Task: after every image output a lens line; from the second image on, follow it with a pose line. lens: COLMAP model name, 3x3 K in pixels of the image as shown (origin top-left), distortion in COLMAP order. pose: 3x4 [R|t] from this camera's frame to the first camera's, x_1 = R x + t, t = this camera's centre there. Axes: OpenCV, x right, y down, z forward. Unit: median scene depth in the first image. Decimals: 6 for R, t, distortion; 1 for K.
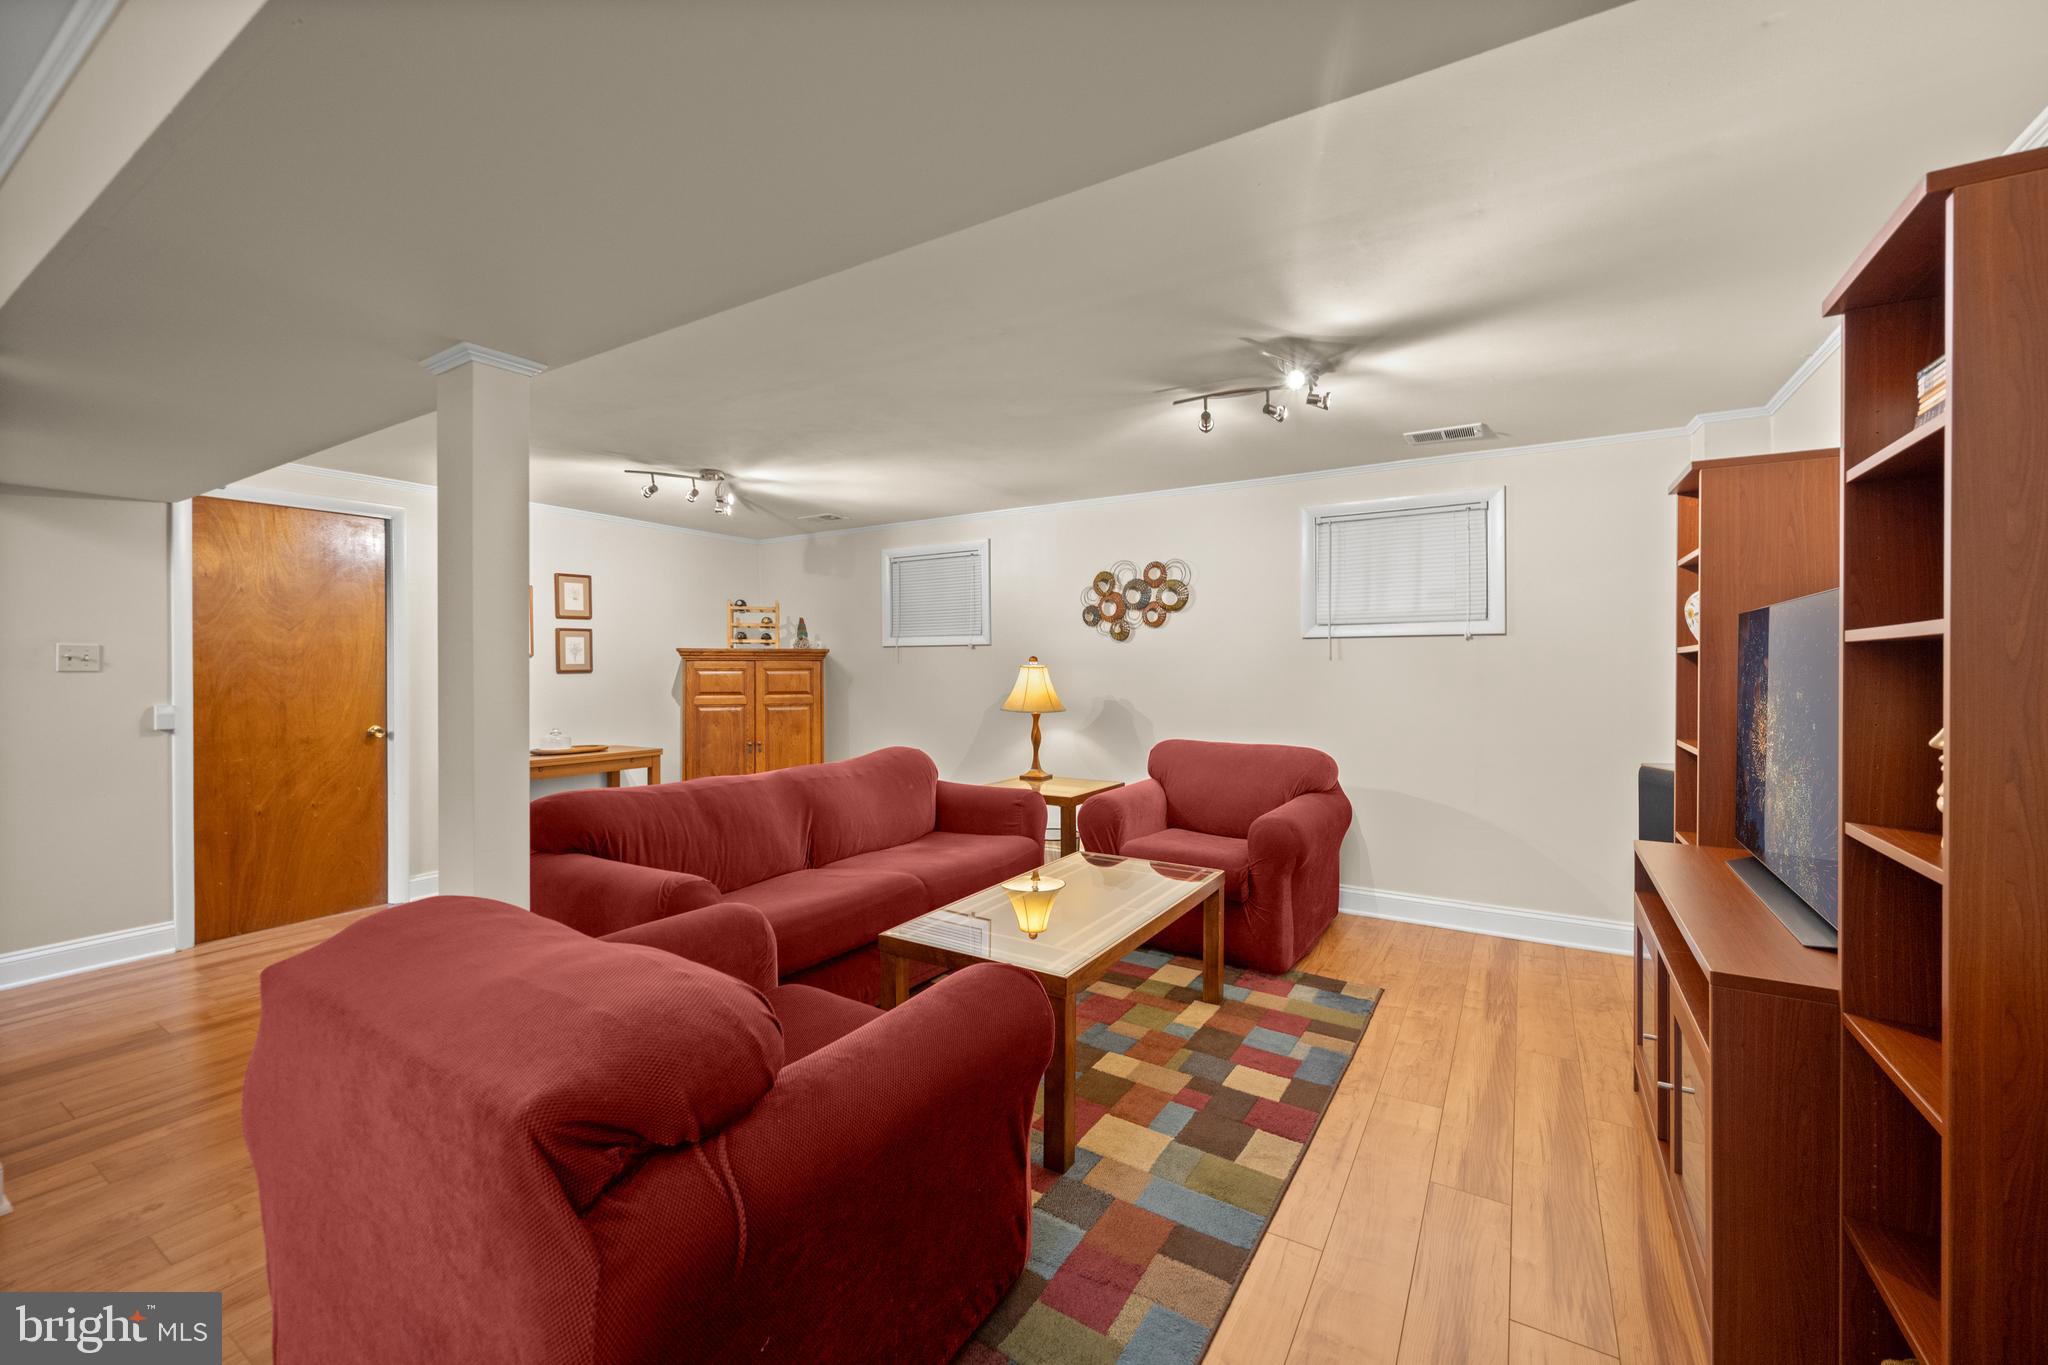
lens RADIAL K [[824.6, 0, 1014.2], [0, 824.6, 670.0], [0, 0, 1]] dist [-0.002234, -0.000518]
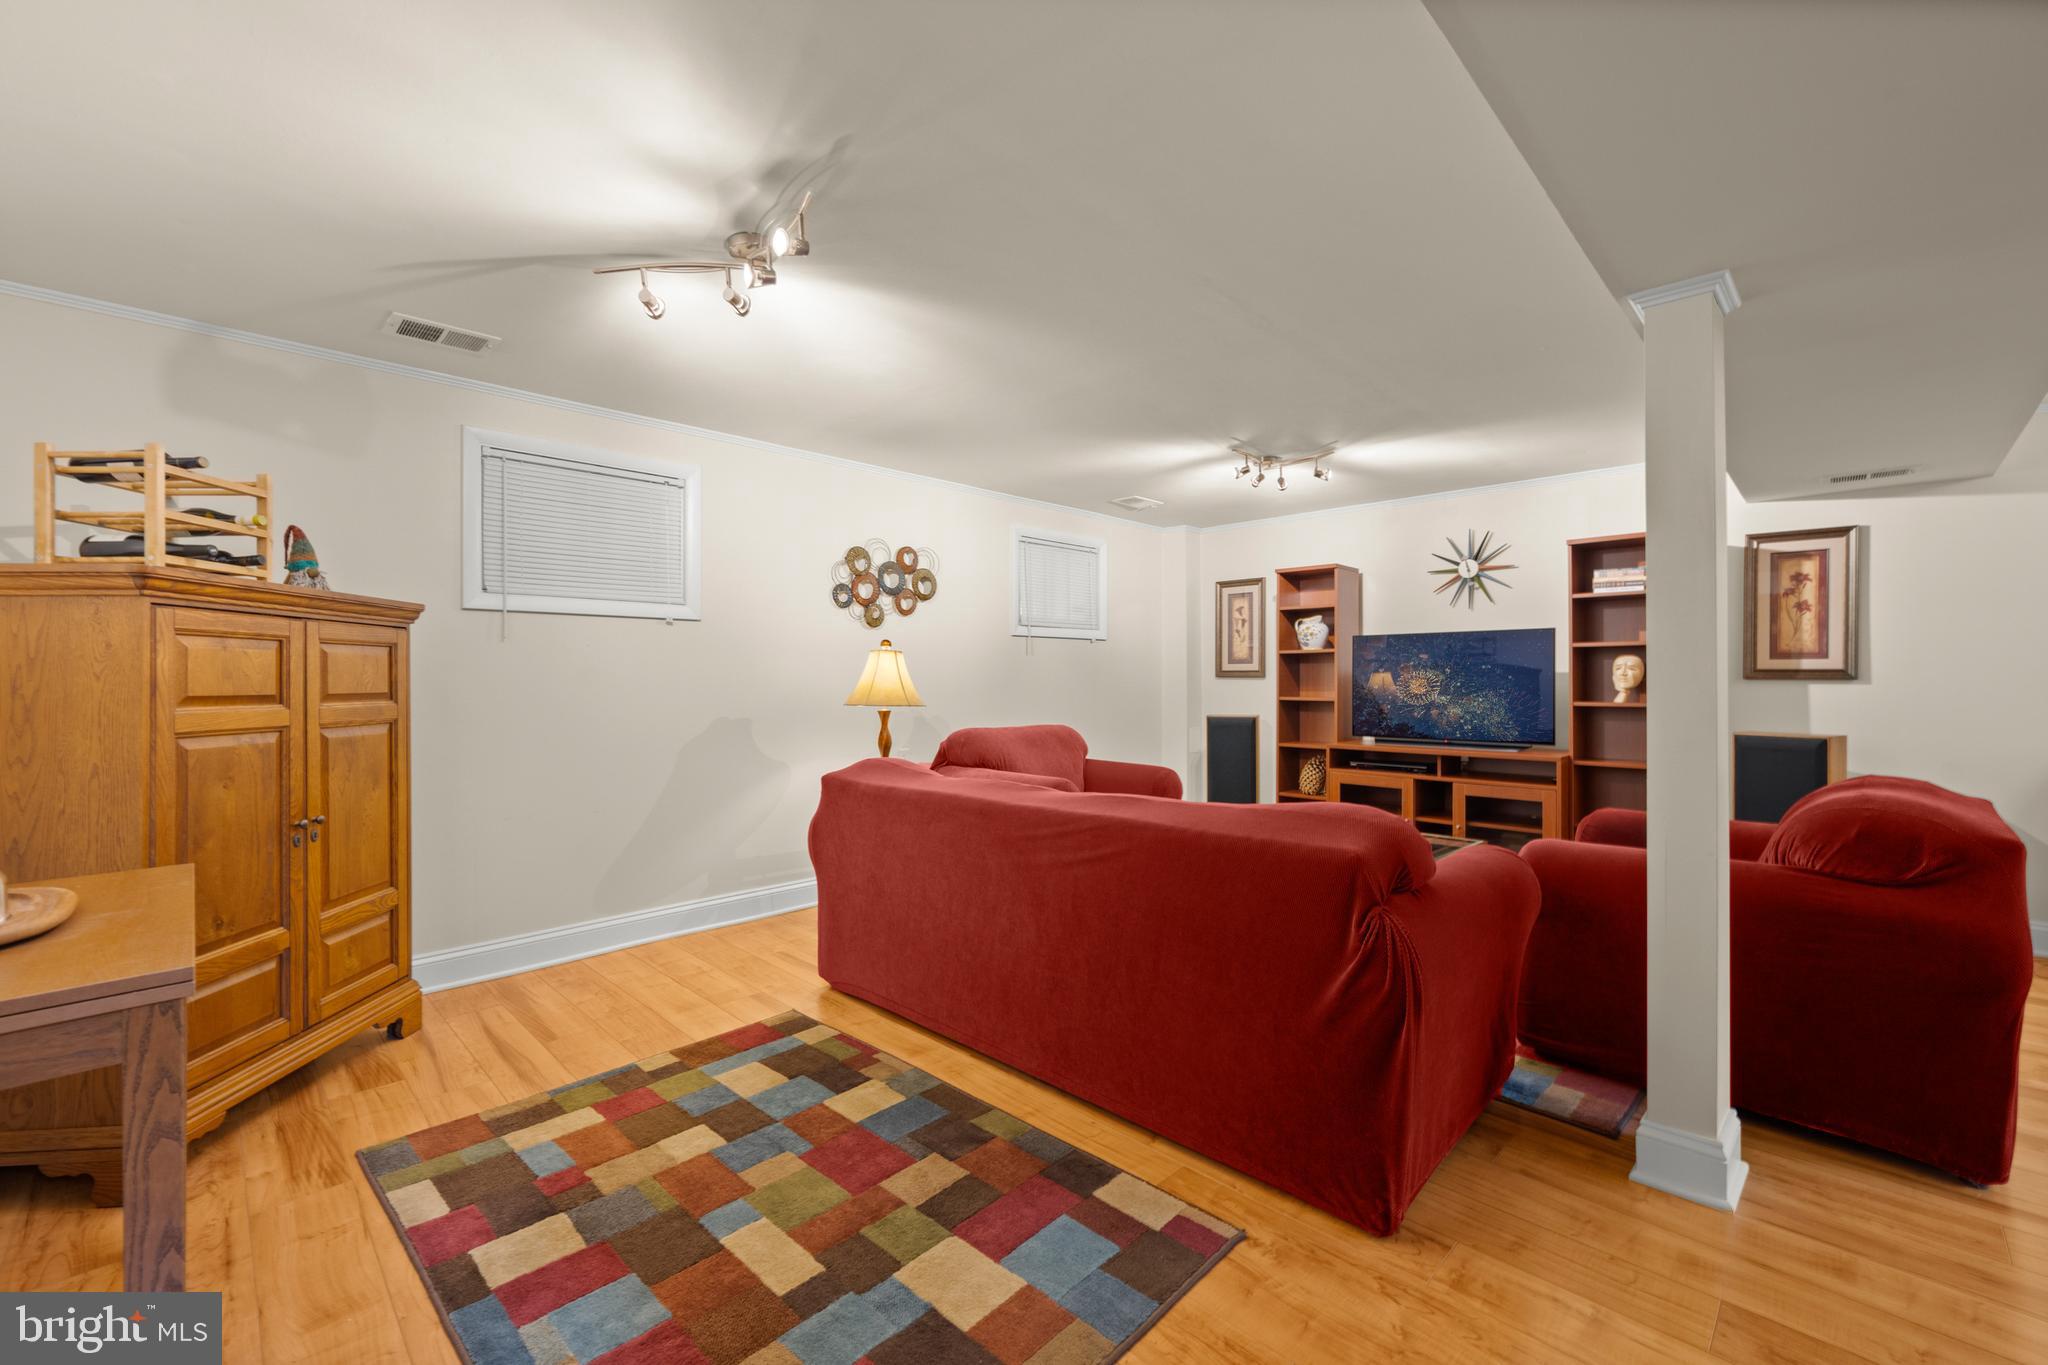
lens RADIAL K [[824.6, 0, 1031.7], [0, 824.6, 670.4], [0, 0, 1]] dist [-0.002234, -0.000518]
pose [[0.239227, 0.008903, 0.970923, -0.705590], [-0.000128, 0.999958, -0.009138, 0.019898], [-0.970964, 0.002061, 0.239218, 0.624143]]
